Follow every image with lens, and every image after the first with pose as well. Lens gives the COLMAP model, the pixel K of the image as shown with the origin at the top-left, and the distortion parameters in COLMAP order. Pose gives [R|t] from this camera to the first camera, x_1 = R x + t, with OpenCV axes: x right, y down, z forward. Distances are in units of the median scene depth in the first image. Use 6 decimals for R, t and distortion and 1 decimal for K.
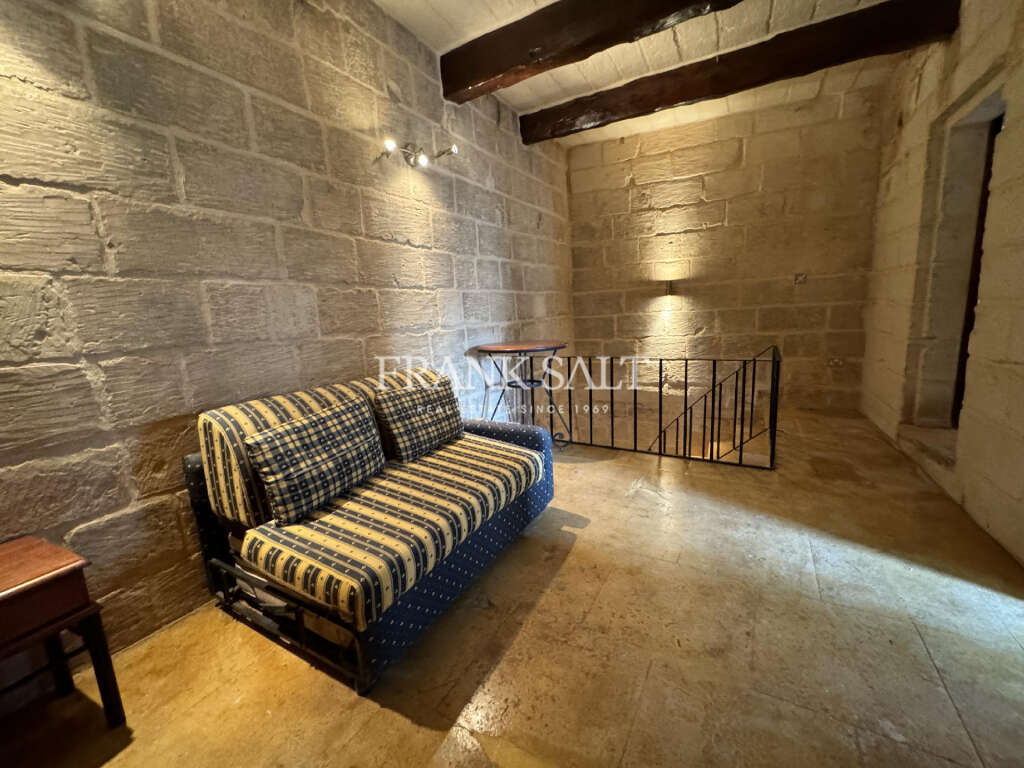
lens RADIAL K [[407.7, 0, 510.9], [0, 407.7, 381.0], [0, 0, 1]] dist [-0.002943, 0.000169]
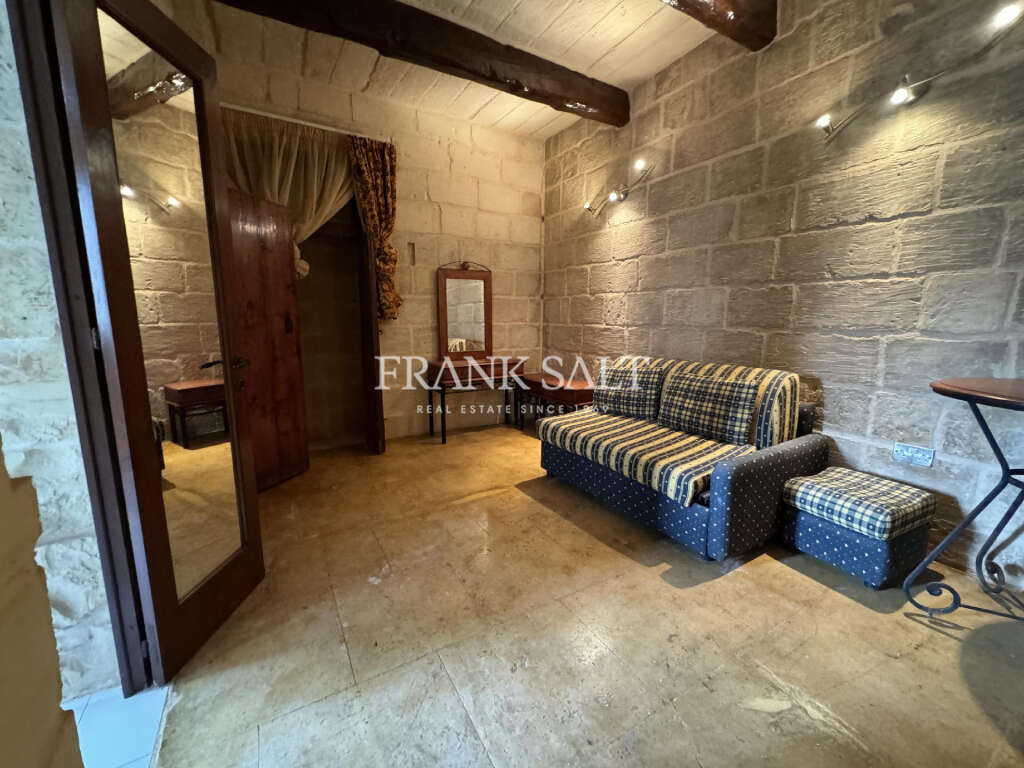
lens RADIAL K [[407.7, 0, 510.5], [0, 407.7, 378.8], [0, 0, 1]] dist [-0.002943, 0.000169]
pose [[-0.483787, 0.179107, -0.856663, 0.970246], [-0.120867, 0.955782, 0.268088, -0.213453], [0.866800, 0.233240, -0.440747, 1.006054]]
